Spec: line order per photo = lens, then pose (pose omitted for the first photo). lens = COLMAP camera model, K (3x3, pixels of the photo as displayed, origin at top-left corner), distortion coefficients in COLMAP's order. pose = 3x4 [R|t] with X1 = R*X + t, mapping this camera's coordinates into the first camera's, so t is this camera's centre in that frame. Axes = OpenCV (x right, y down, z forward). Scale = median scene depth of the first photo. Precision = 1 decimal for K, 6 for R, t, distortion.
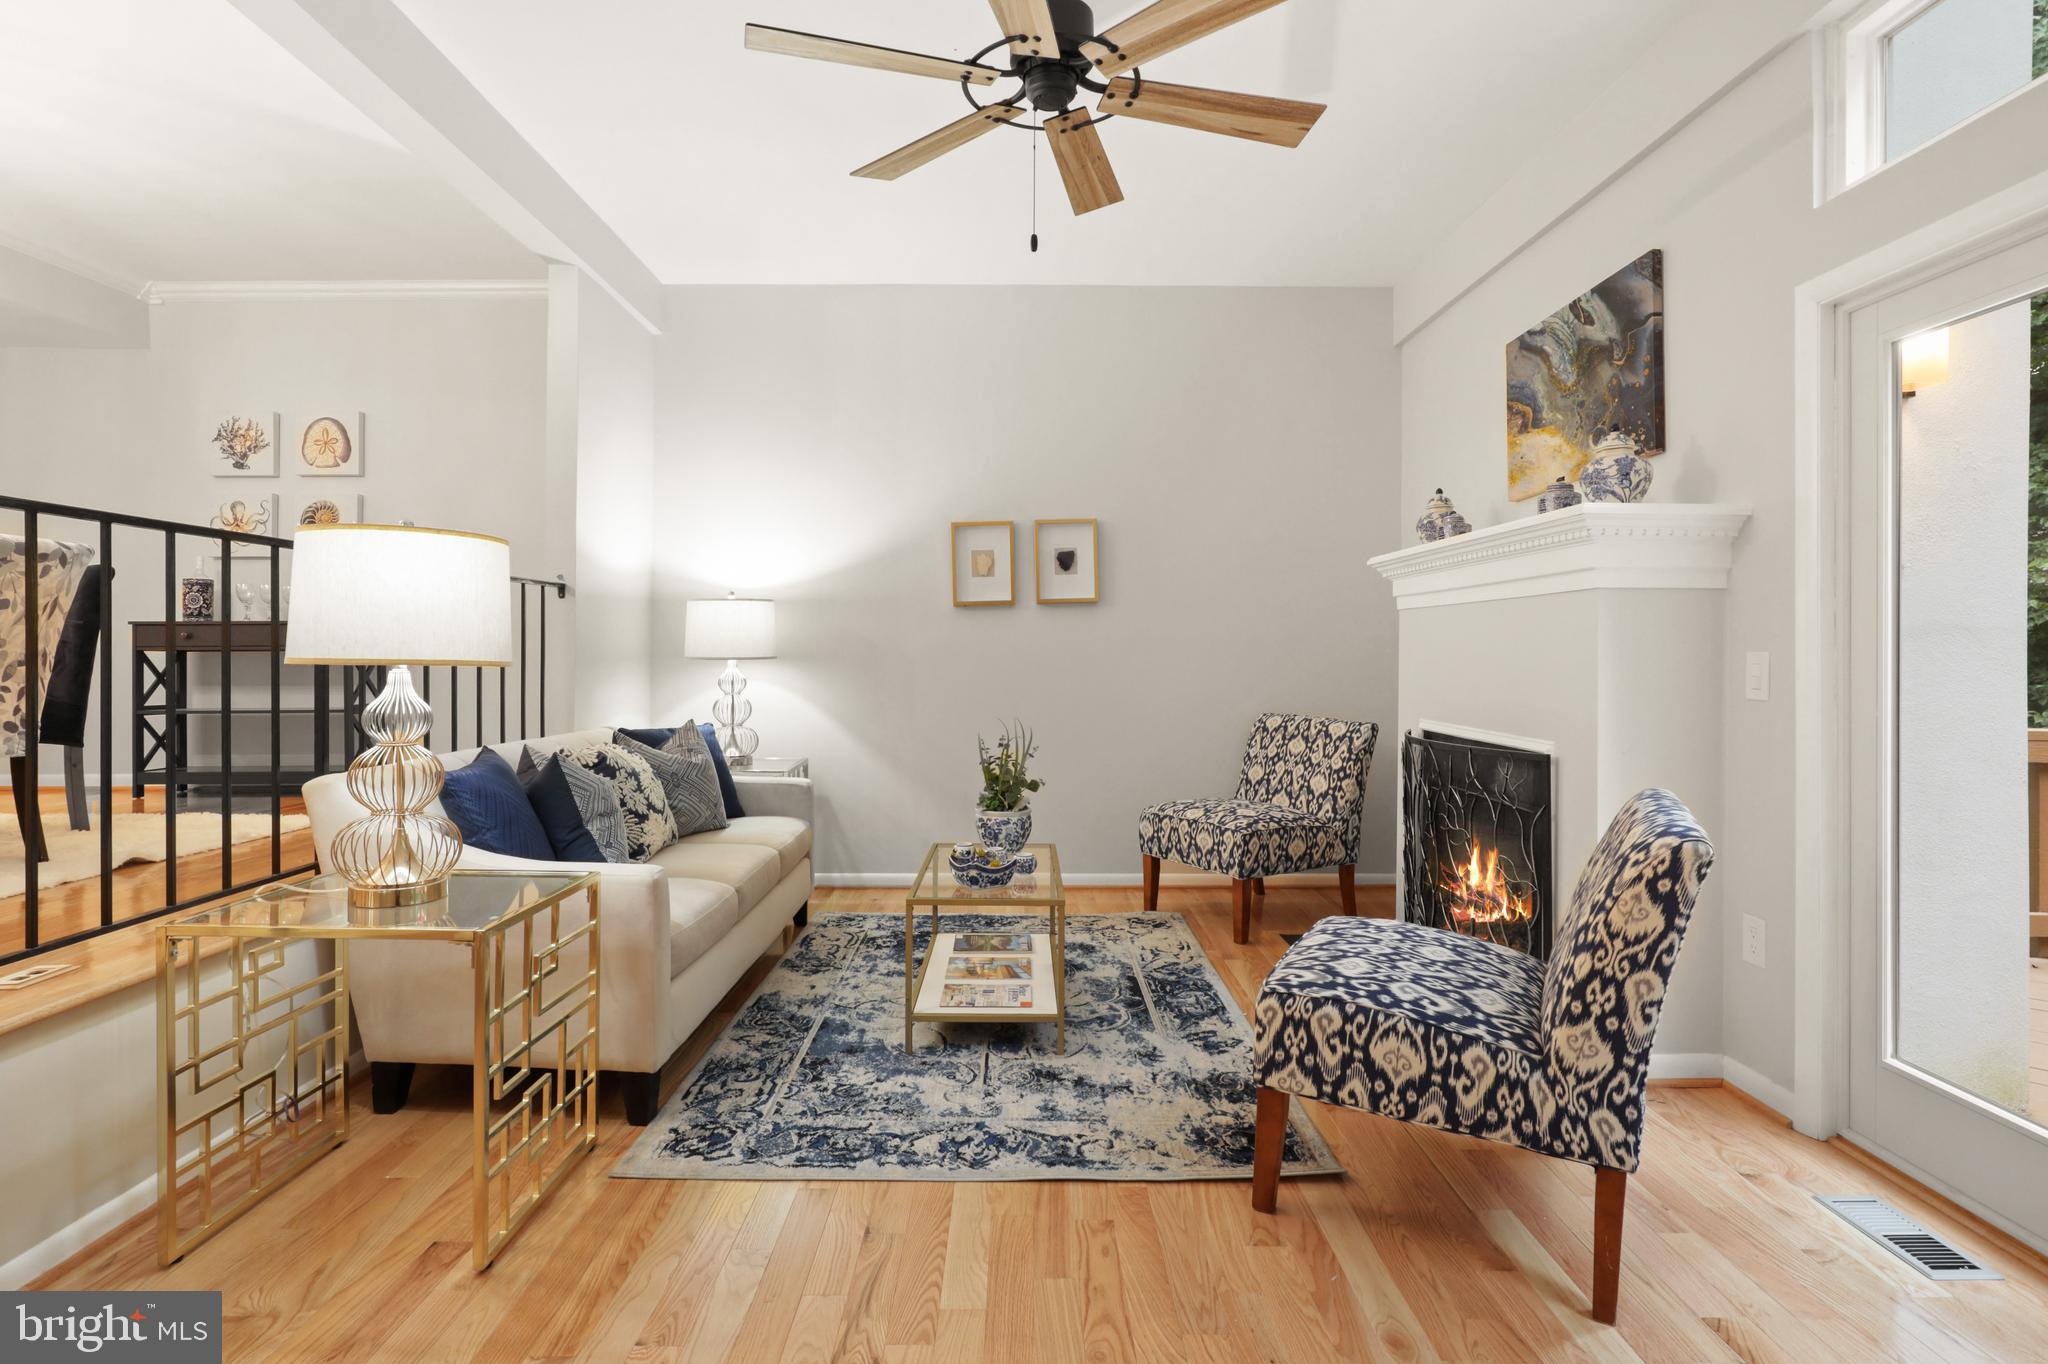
lens RADIAL K [[1050.1, 0, 1000.9], [0, 1050.1, 649.8], [0, 0, 1]] dist [-0.013683, 0.009176]
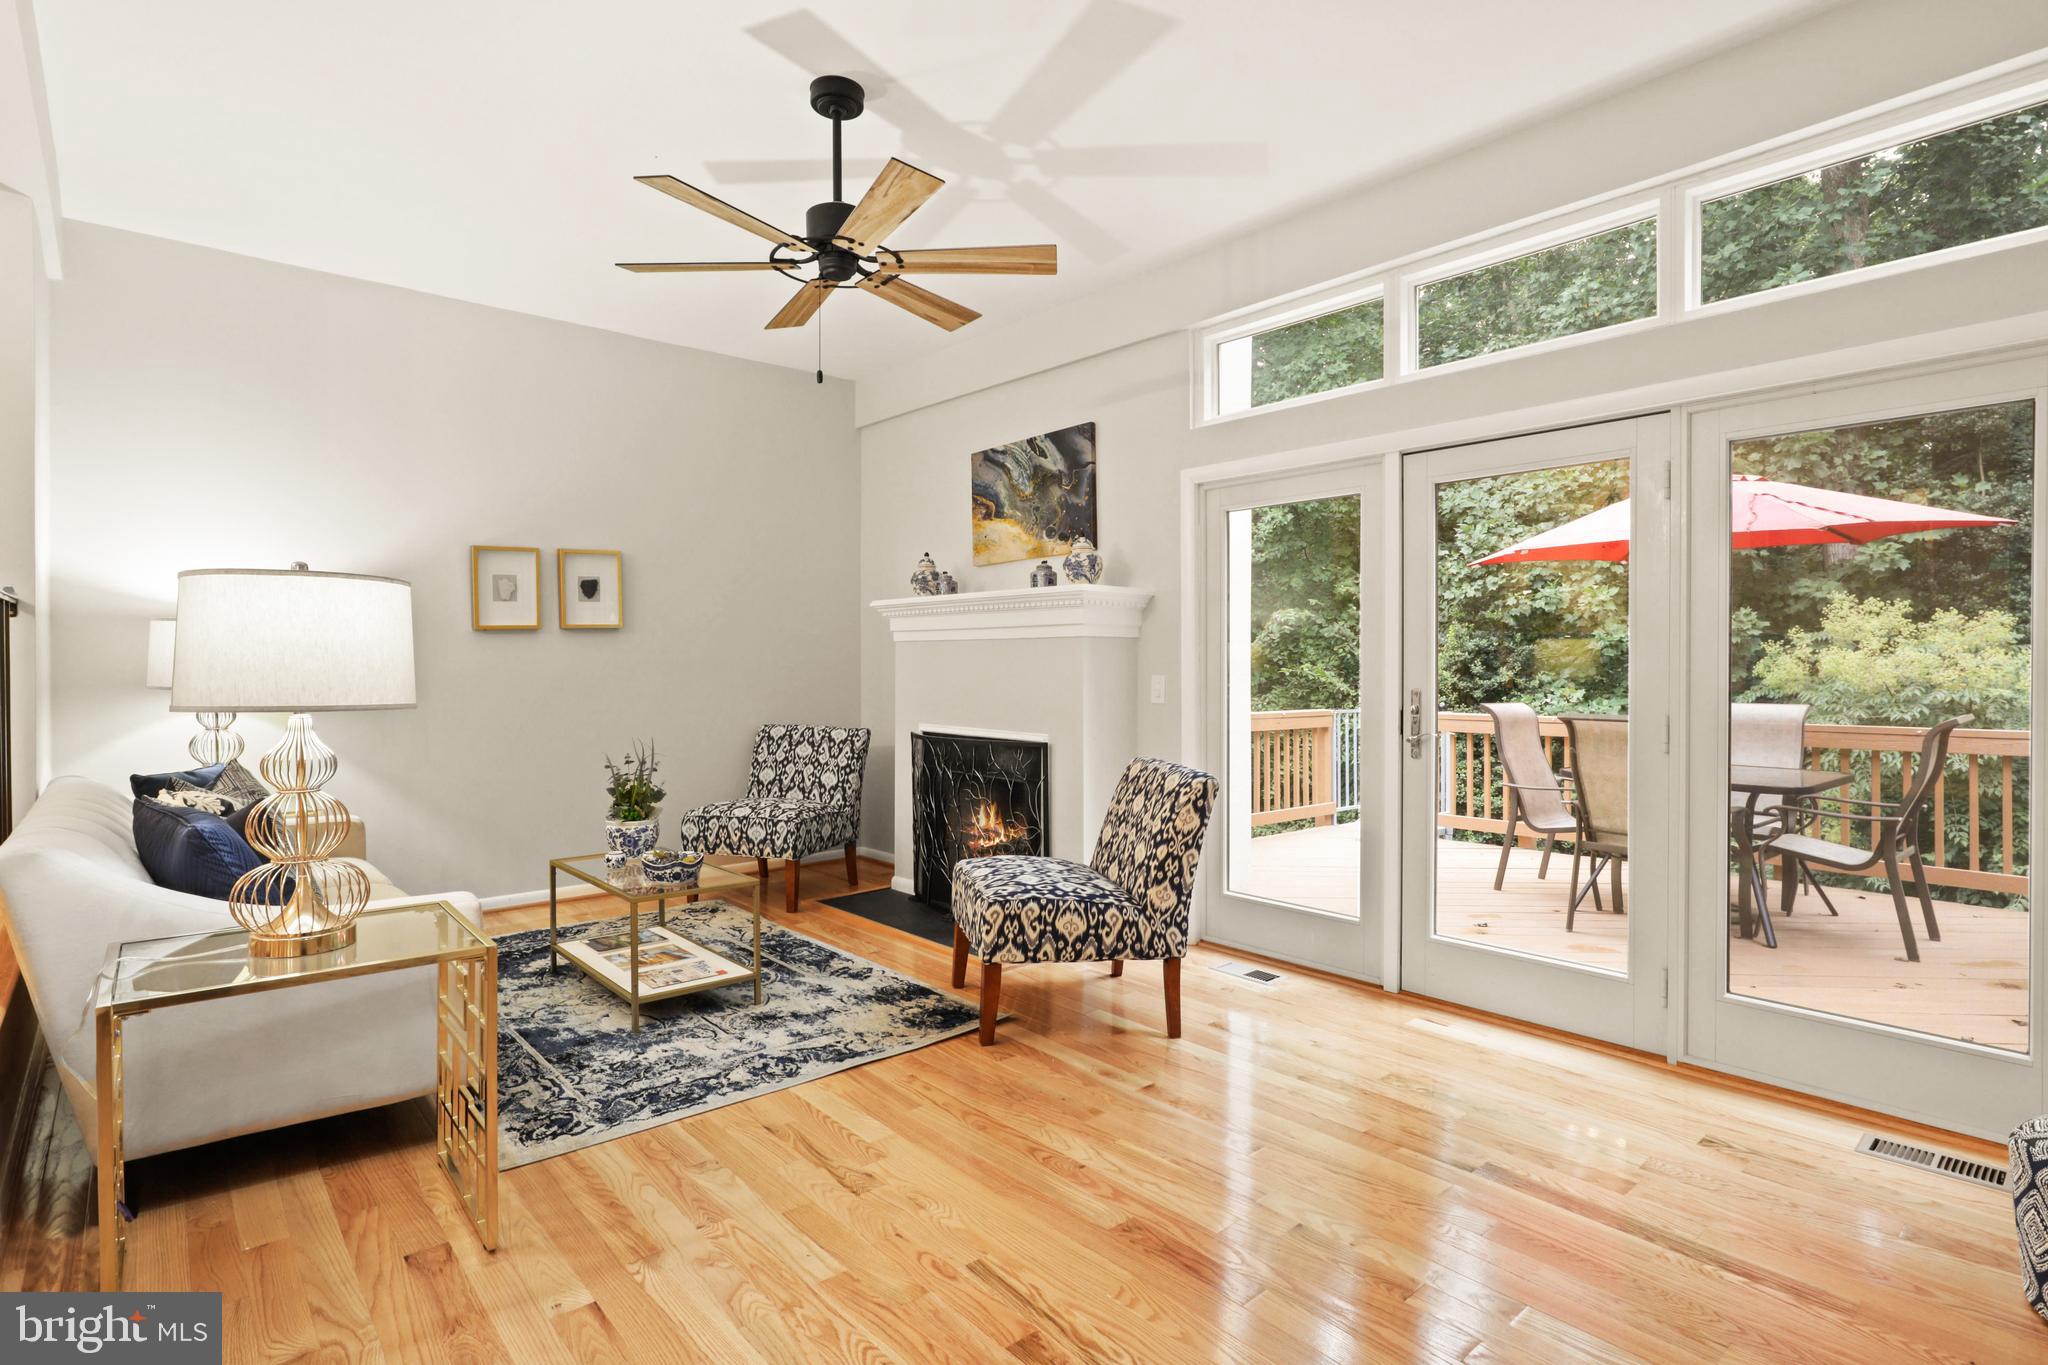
lens RADIAL K [[1050.1, 0, 1020.9], [0, 1050.1, 674.9], [0, 0, 1]] dist [-0.013683, 0.009176]
pose [[0.752032, -0.012778, 0.659003, -0.557149], [0.002027, 0.999852, 0.017073, -0.027516], [-0.659123, -0.011503, 0.751947, -0.145698]]
